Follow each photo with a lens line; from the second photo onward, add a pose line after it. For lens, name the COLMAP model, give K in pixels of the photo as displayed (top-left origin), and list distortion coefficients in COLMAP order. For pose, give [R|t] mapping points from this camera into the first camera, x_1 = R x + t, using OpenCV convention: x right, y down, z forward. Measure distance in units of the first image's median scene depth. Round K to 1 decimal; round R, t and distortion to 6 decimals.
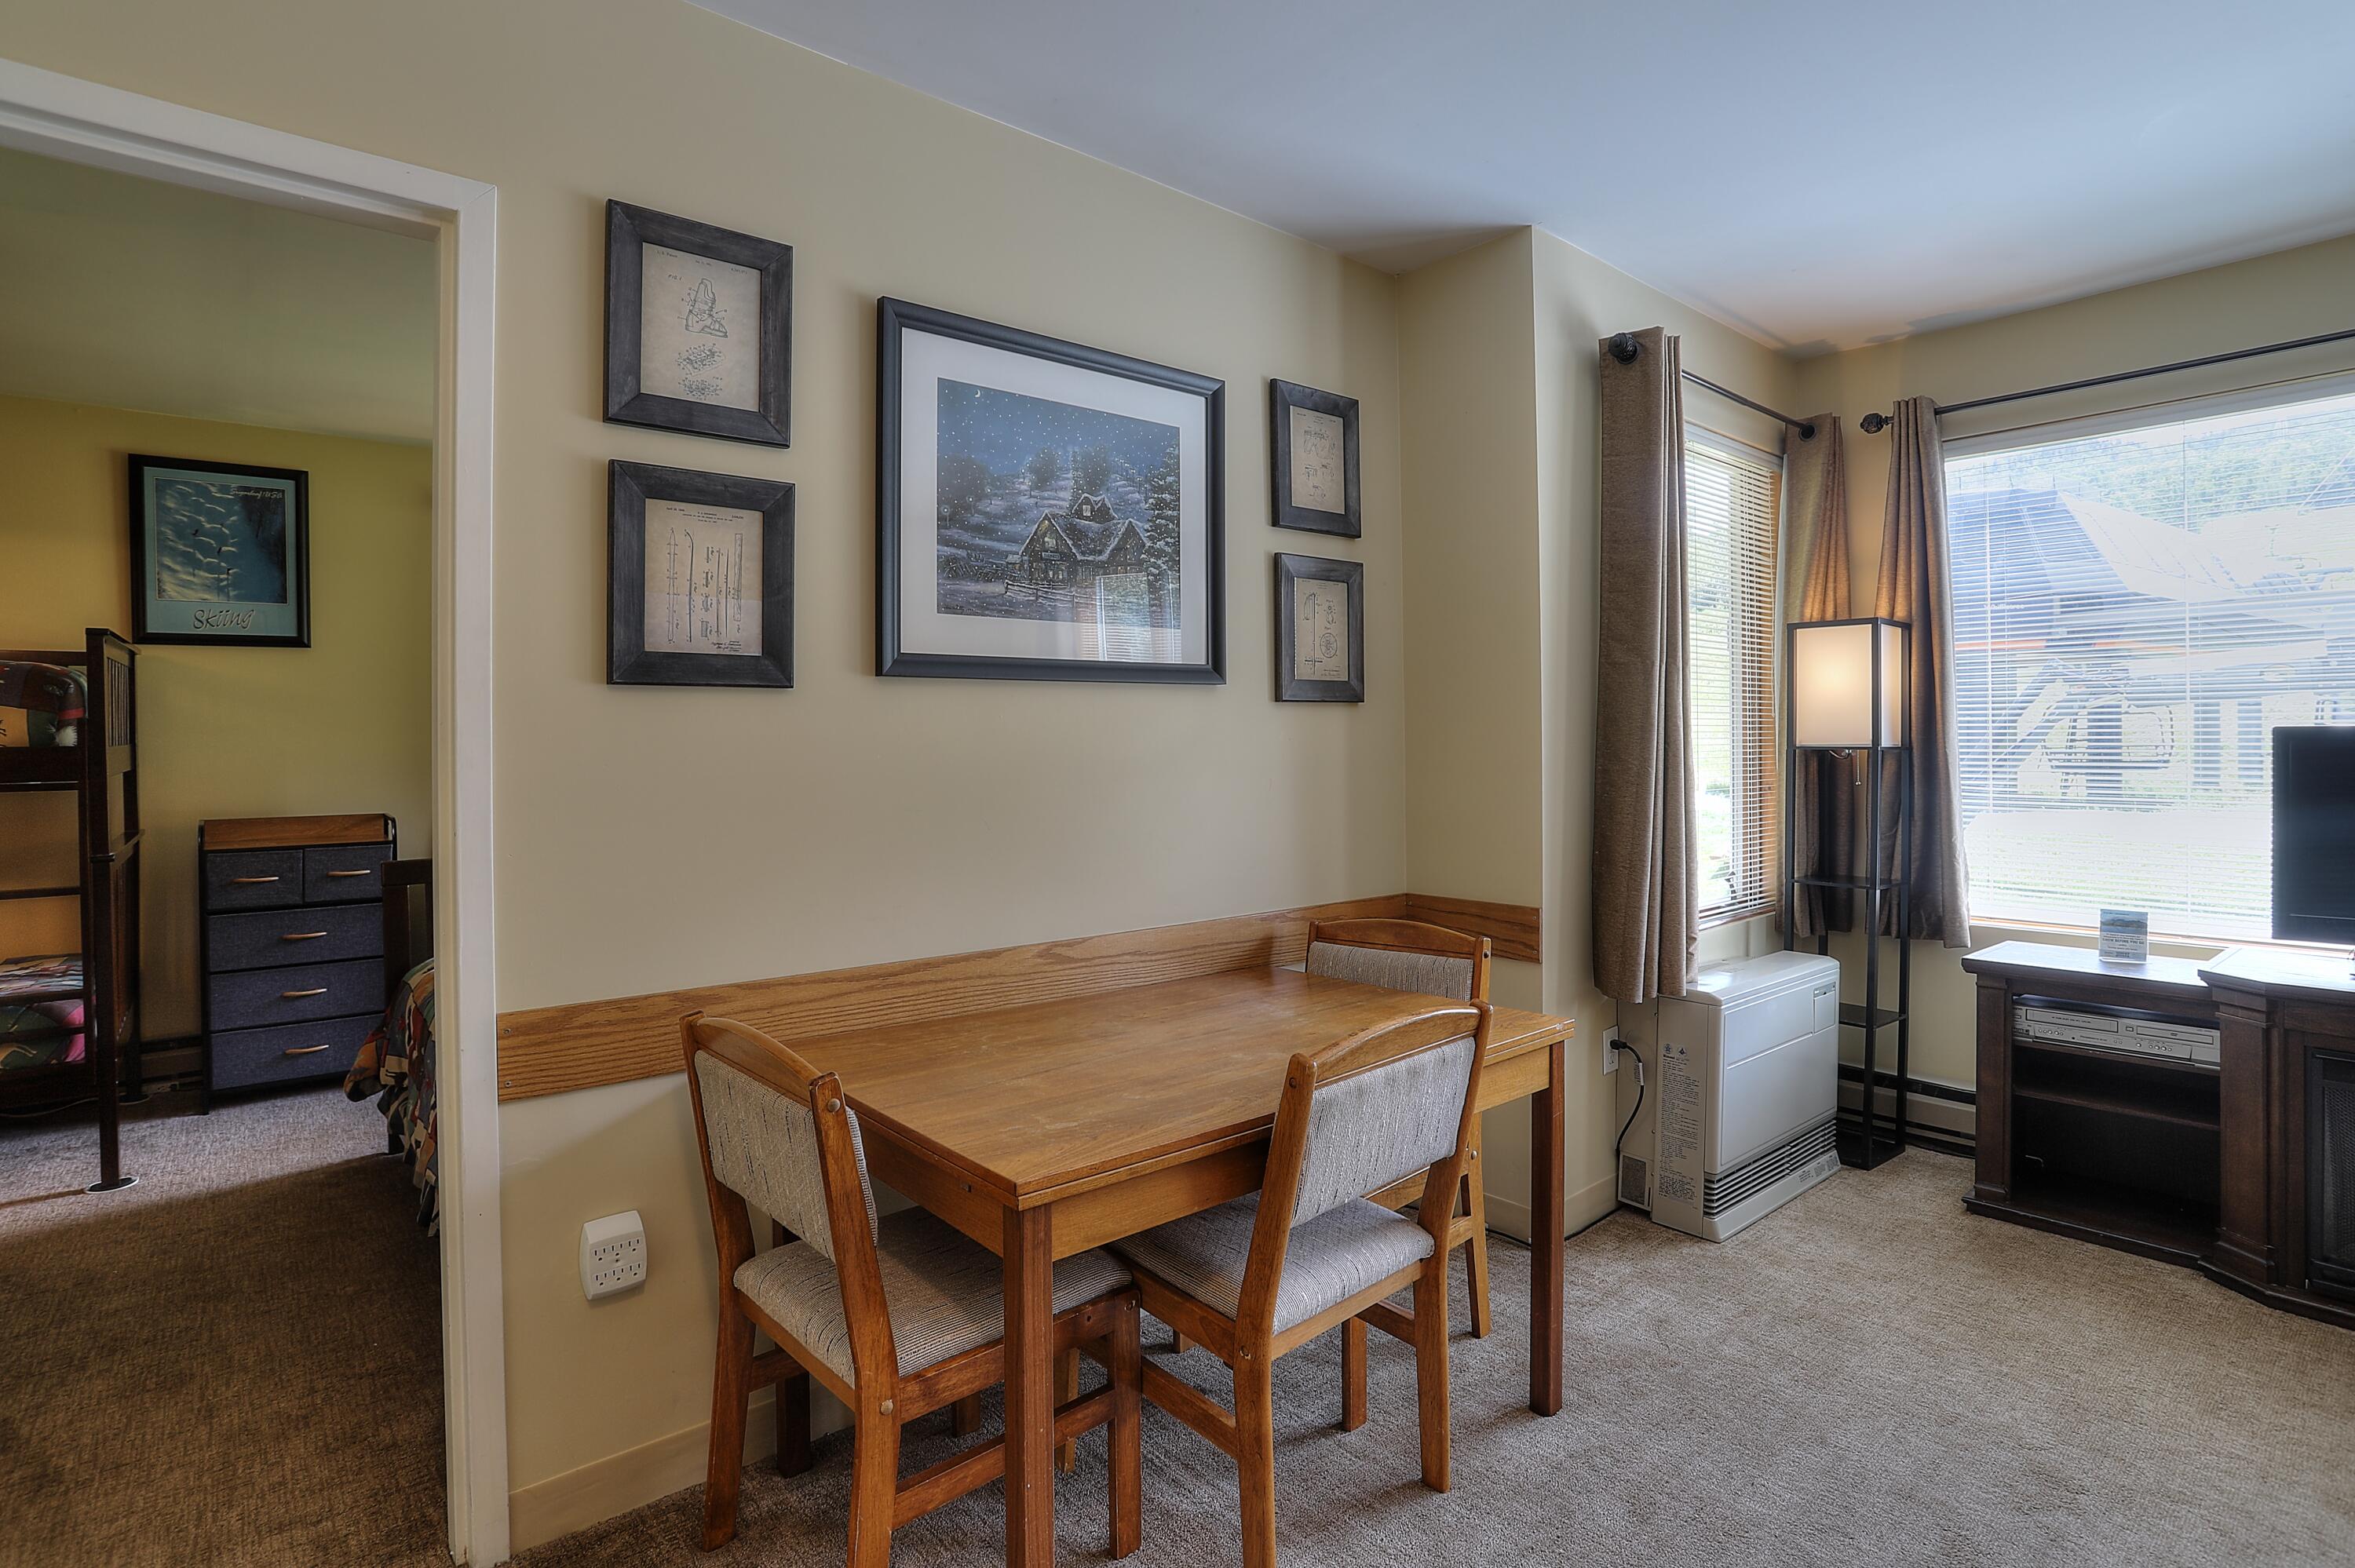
lens RADIAL K [[1183.2, 0, 1158.3], [0, 1183.2, 746.3], [0, 0, 1]] dist [-0.066925, 0.030797]
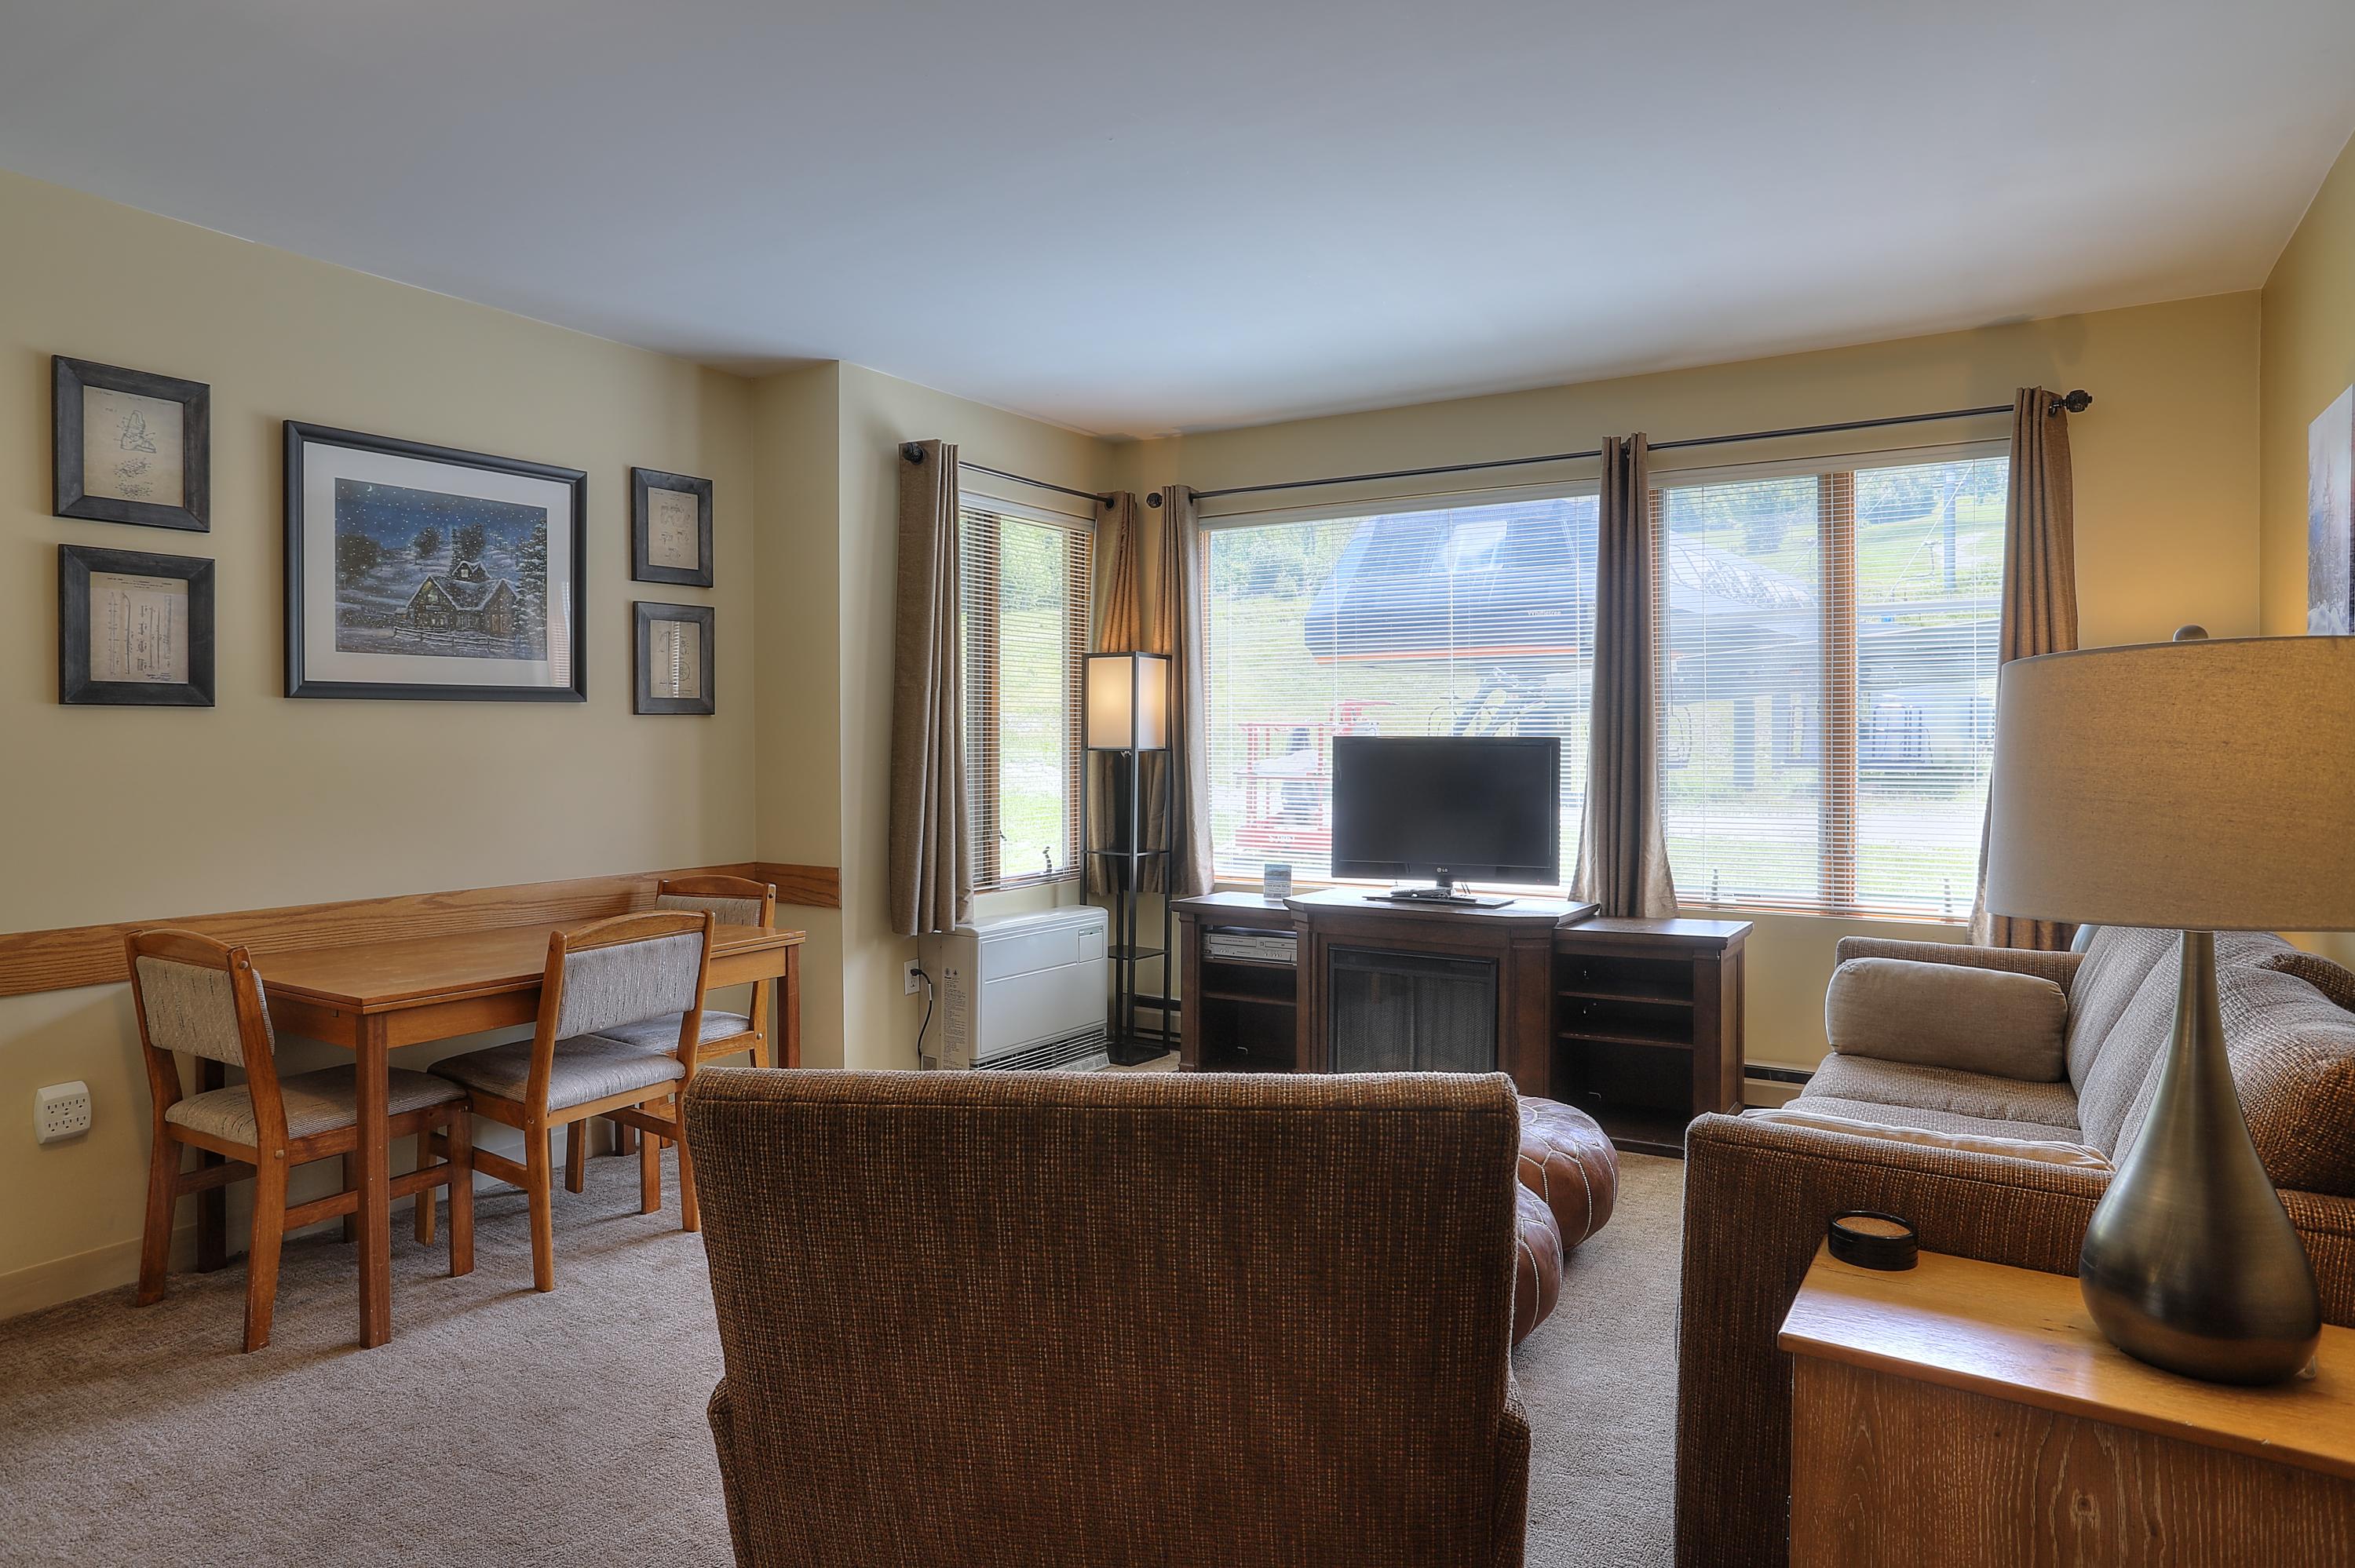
lens RADIAL K [[1366.1, 0, 1123.3], [0, 1366.1, 756.8], [0, 0, 1]] dist [-0.039071, 0.041307]
pose [[0.957777, -0.001012, 0.287511, 0.222511], [-0.001183, 0.999971, 0.007462, -0.003295], [-0.287510, -0.007487, 0.957748, -0.726395]]
